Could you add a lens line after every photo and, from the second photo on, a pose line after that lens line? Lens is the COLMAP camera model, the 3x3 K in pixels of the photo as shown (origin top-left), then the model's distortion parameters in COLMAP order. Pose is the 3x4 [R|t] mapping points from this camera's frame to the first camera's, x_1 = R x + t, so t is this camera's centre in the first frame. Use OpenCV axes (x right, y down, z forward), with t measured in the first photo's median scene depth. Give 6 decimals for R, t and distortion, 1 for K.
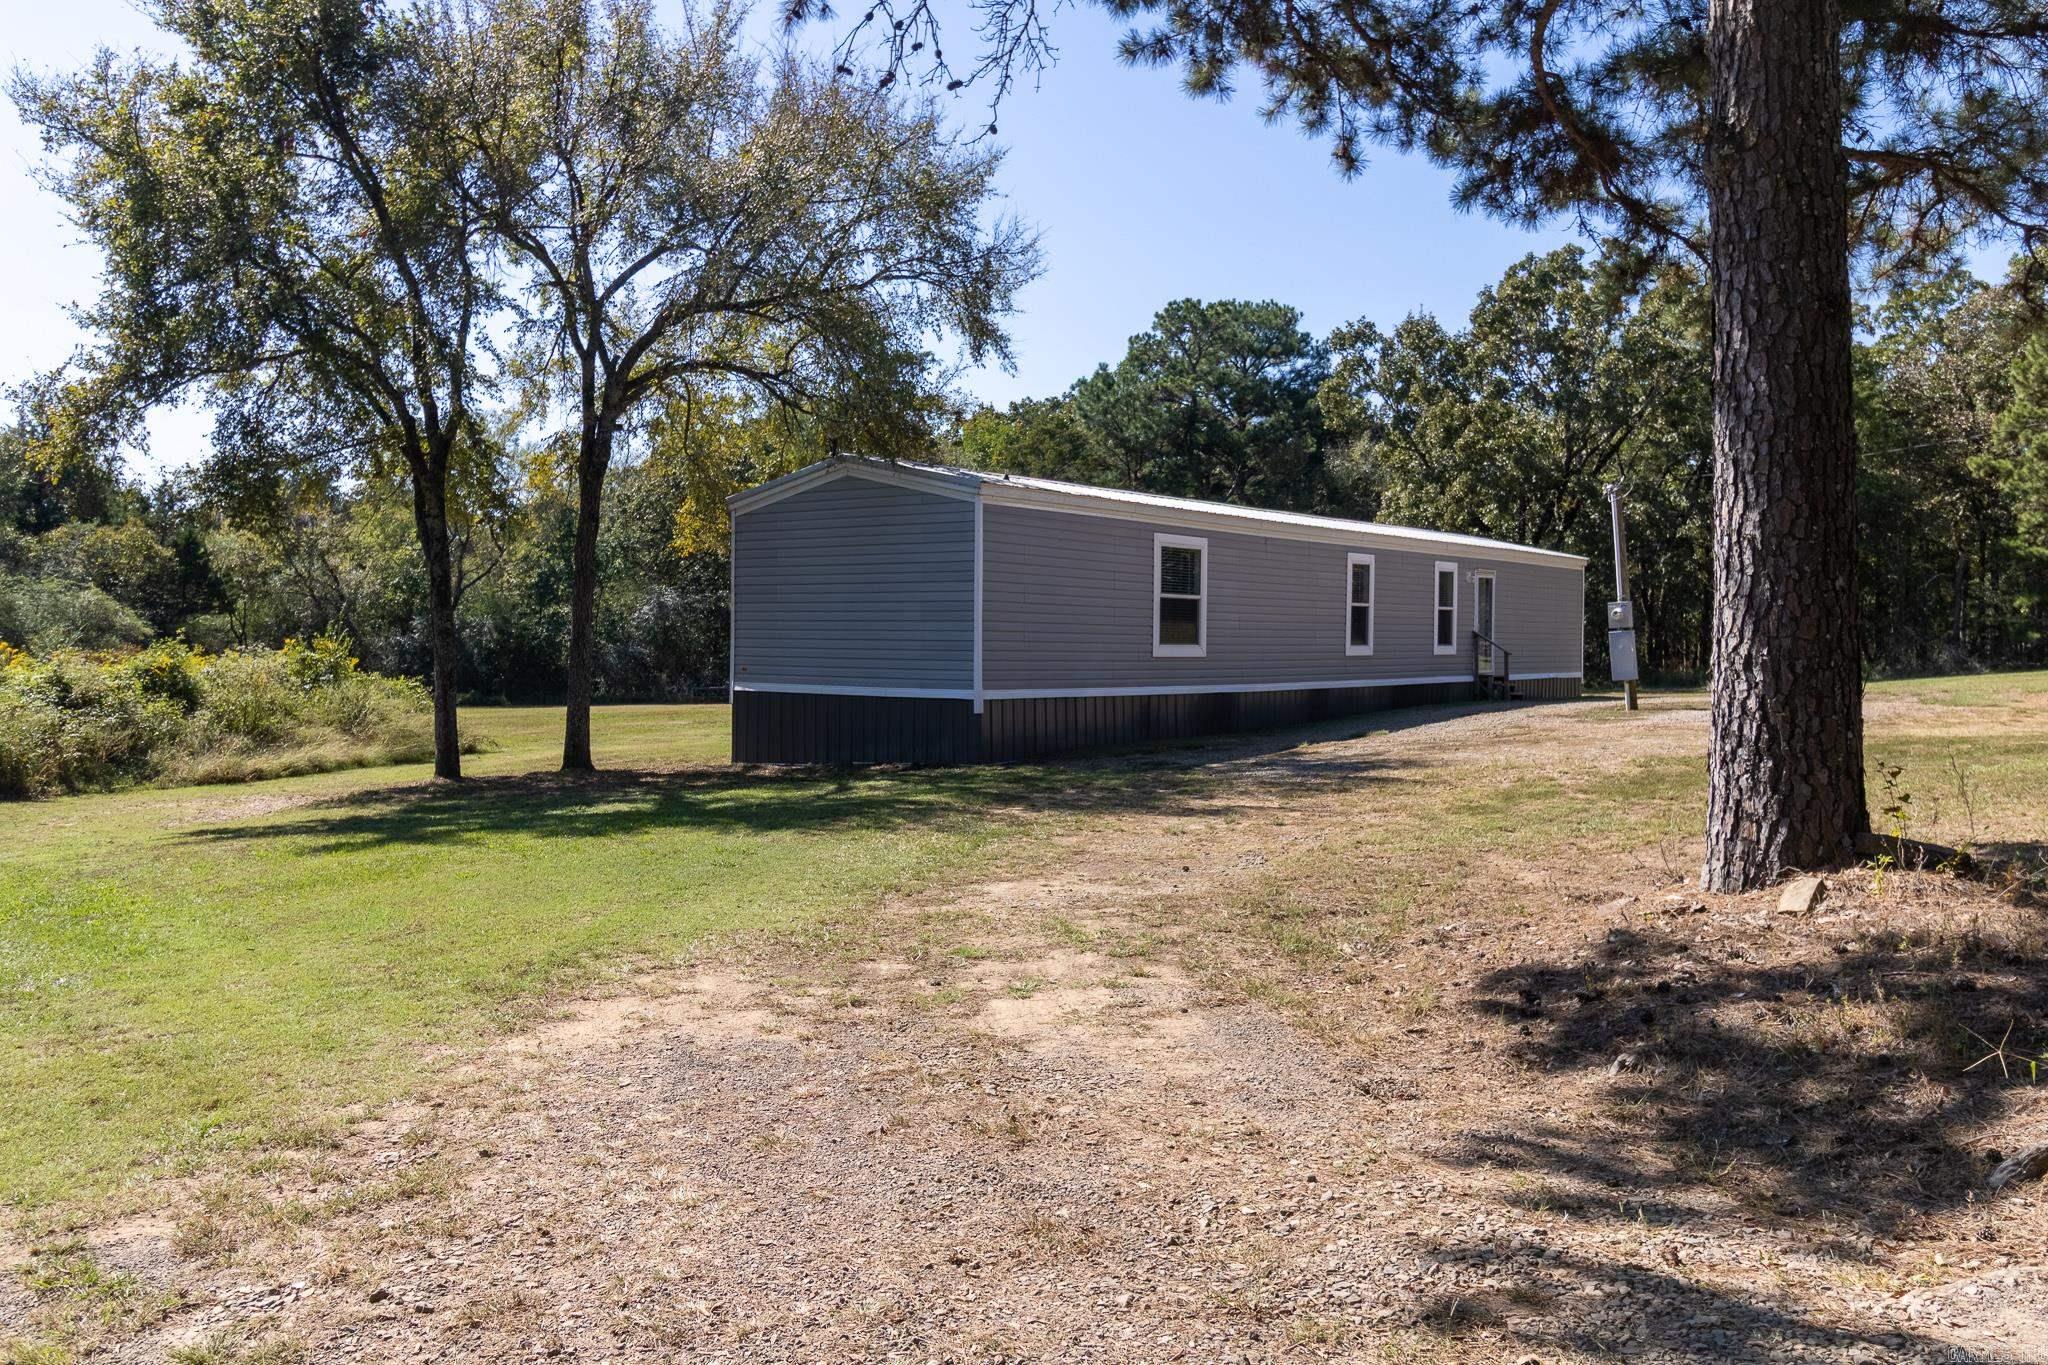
lens RADIAL K [[1629.9, 0, 1061.8], [0, 1629.9, 682.9], [0, 0, 1]] dist [0.003614, -0.000723]
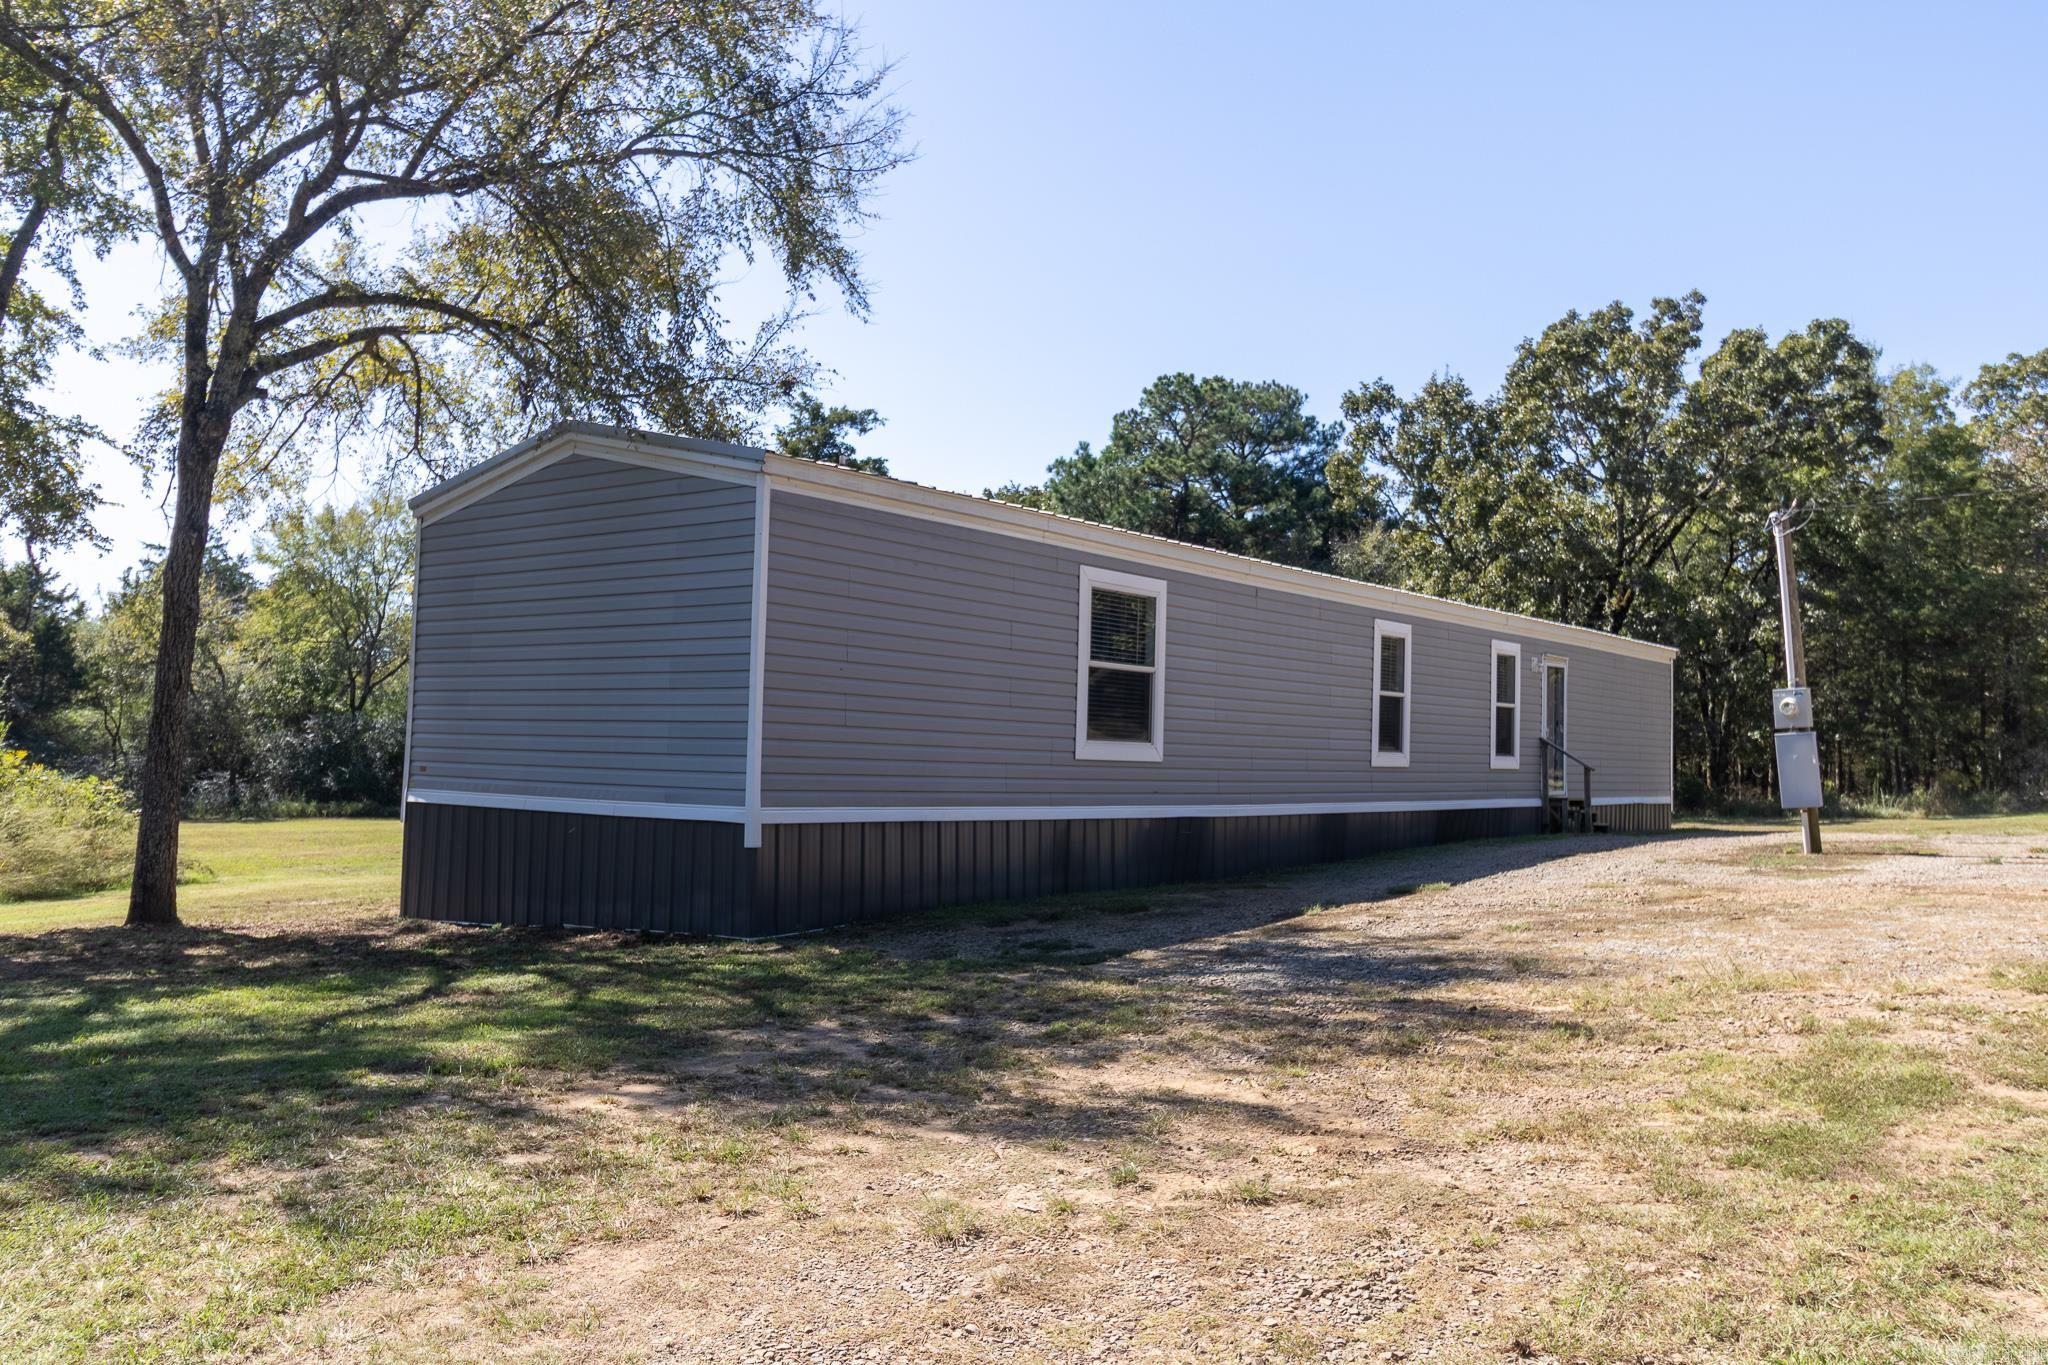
lens RADIAL K [[1629.9, 0, 1061.8], [0, 1629.9, 682.9], [0, 0, 1]] dist [0.003614, -0.000723]
pose [[0.999875, 0.015720, -0.001802, 0.022266], [-0.015810, 0.997214, -0.072893, 0.000331], [0.000651, 0.072912, 0.997338, 0.157942]]
